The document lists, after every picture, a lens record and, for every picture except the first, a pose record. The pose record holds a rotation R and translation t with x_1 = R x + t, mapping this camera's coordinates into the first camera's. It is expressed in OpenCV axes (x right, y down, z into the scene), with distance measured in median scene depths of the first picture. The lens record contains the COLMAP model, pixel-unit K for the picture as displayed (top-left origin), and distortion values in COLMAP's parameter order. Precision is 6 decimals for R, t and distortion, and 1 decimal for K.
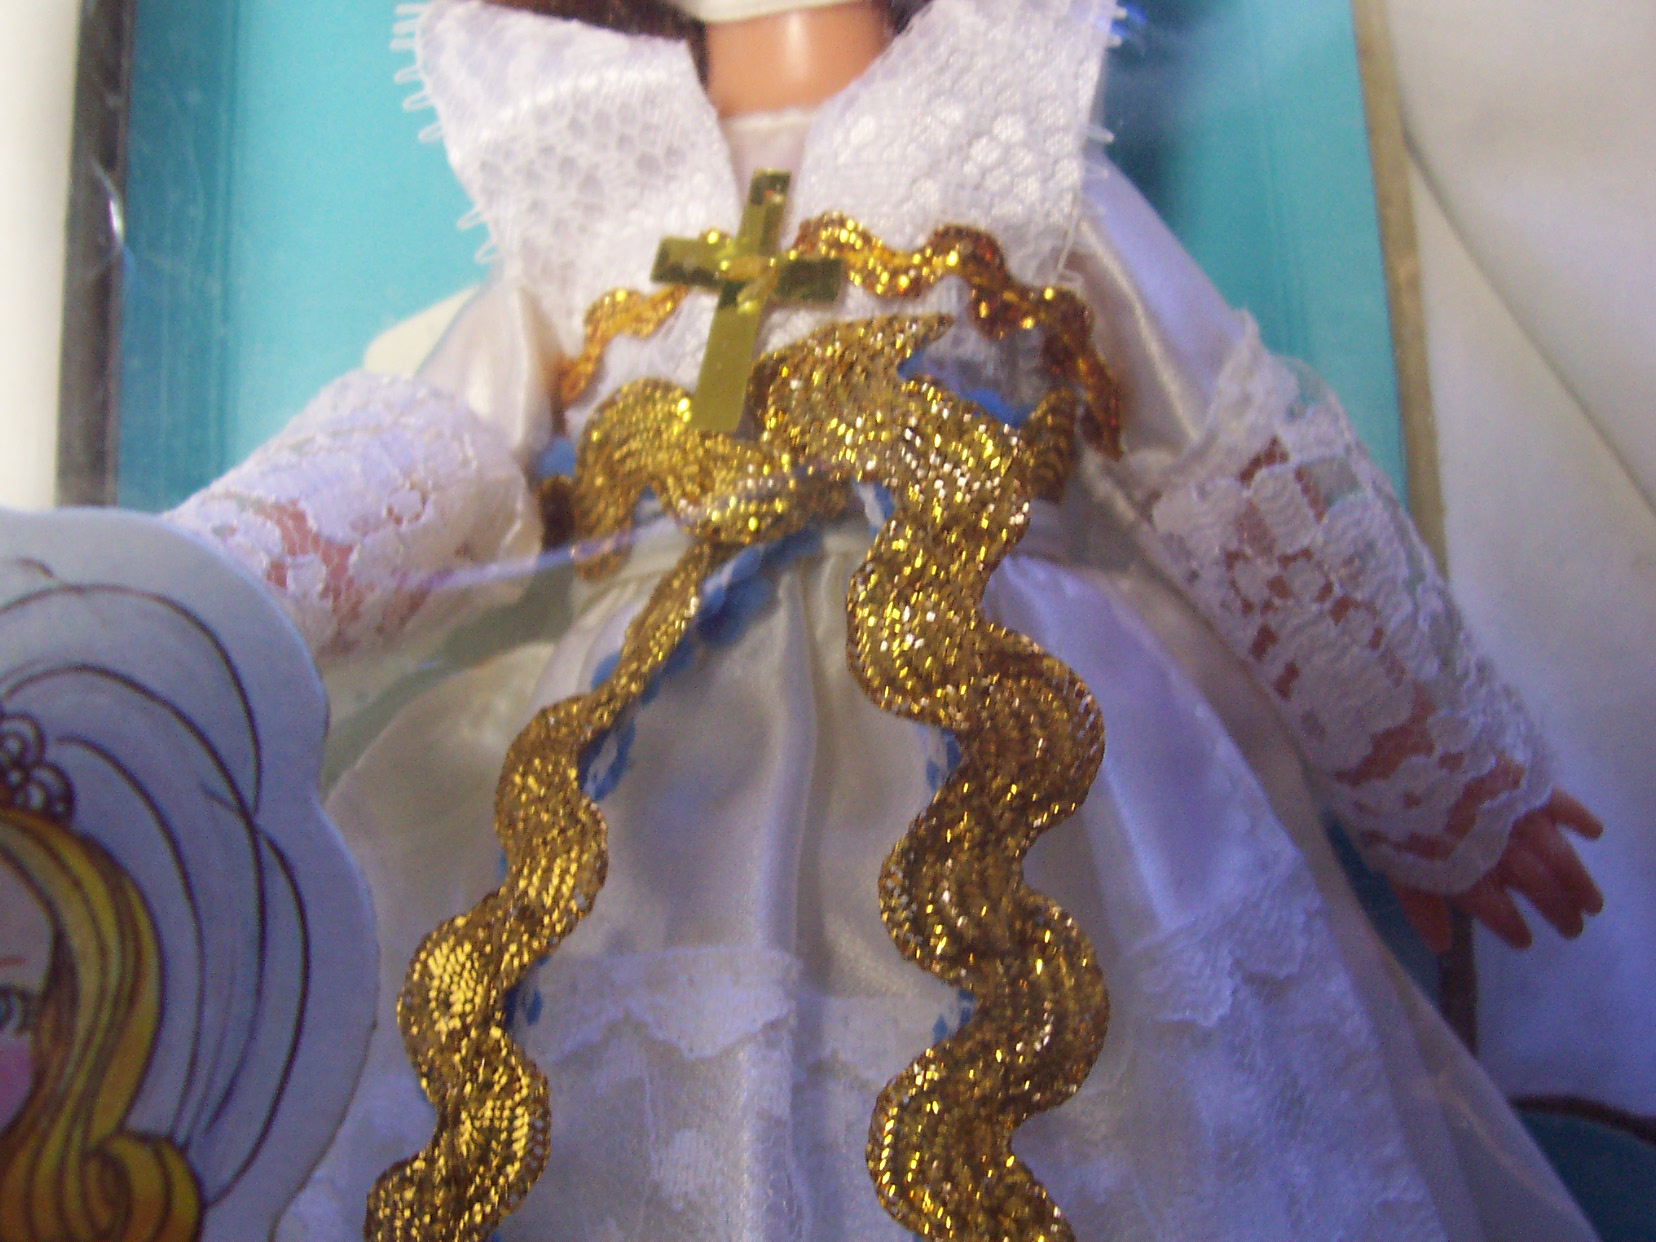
lens RADIAL K [[1785.9, 0, 828.0], [0, 1785.9, 621.0], [0, 0, 1]] dist [-0.089741, -0.001981]
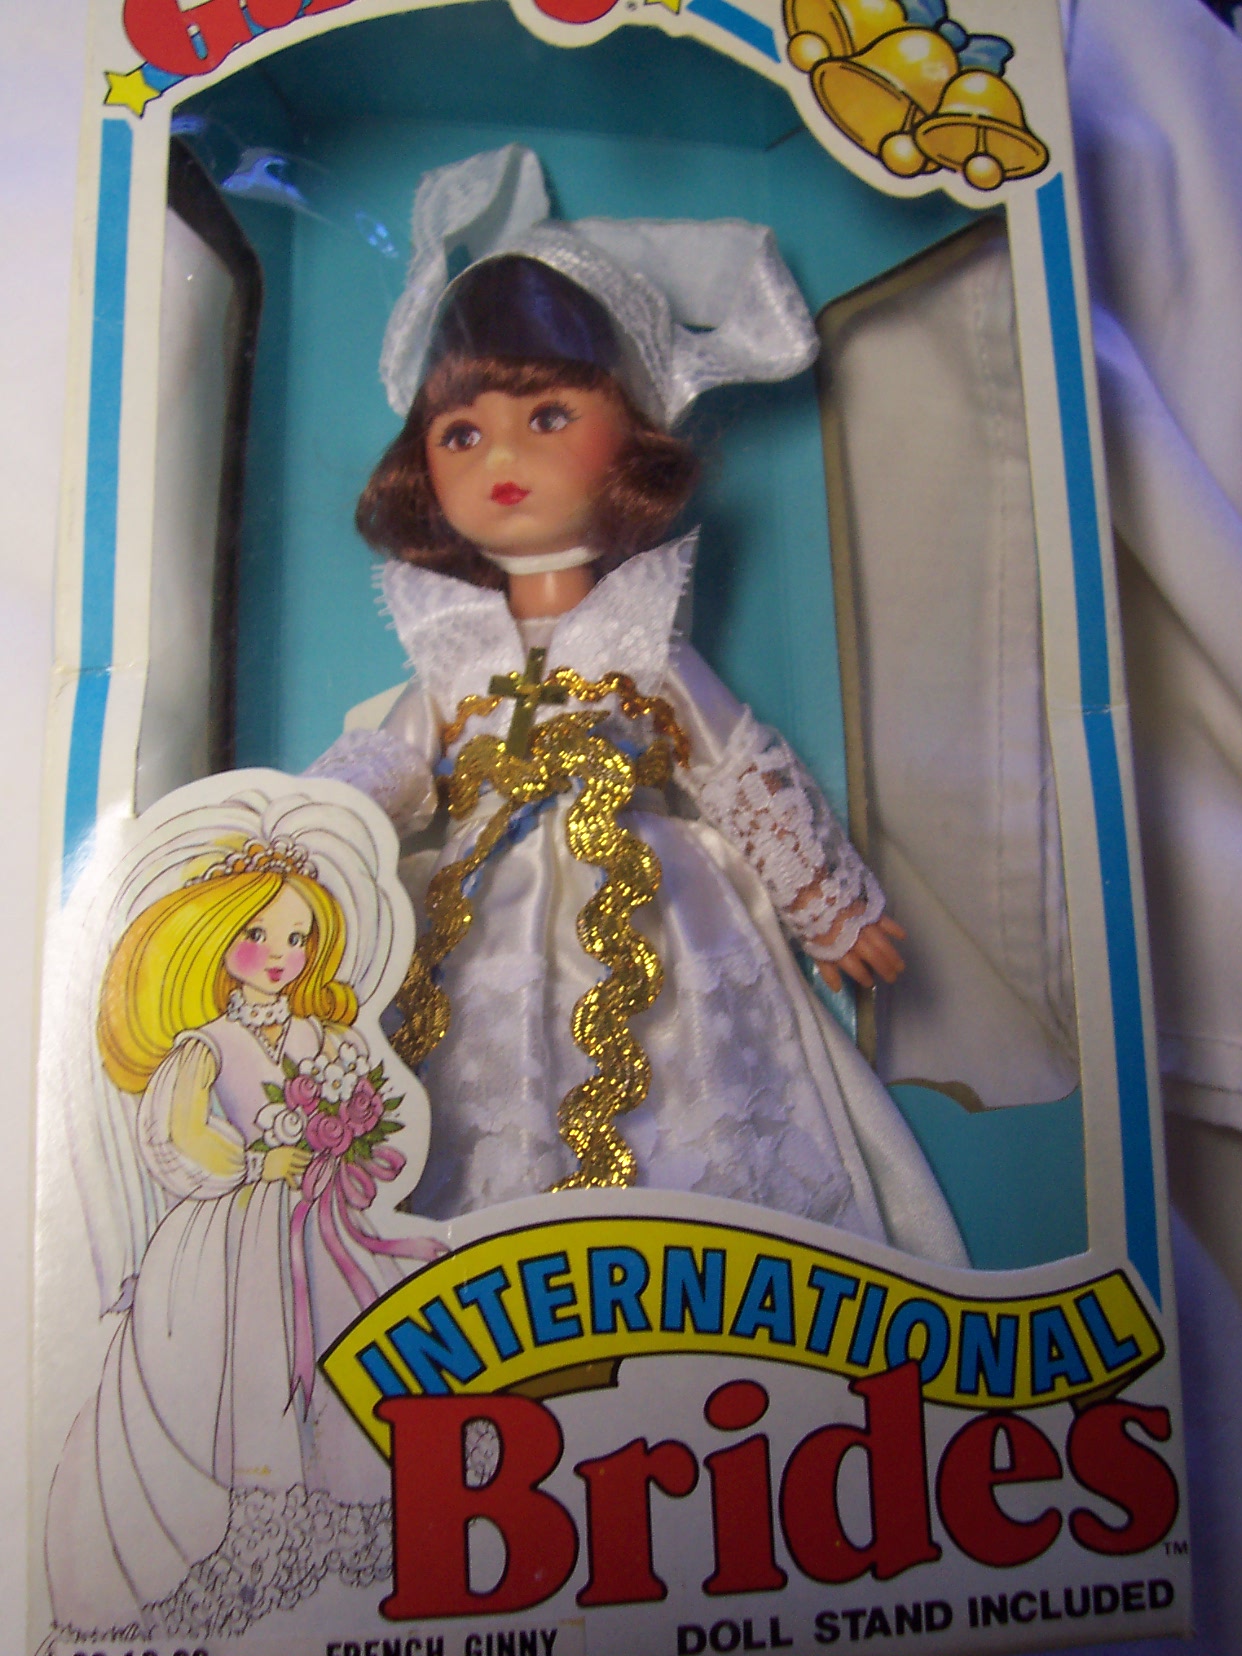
lens RADIAL K [[1799.1, 0, 621.0], [0, 1799.1, 828.0], [0, 0, 1]] dist [-0.053886, 0.137833]
pose [[0.999781, 0.008013, 0.019327, 0.034400], [-0.006930, 0.998434, -0.055504, 0.120651], [-0.019741, 0.055358, 0.998271, -1.386806]]
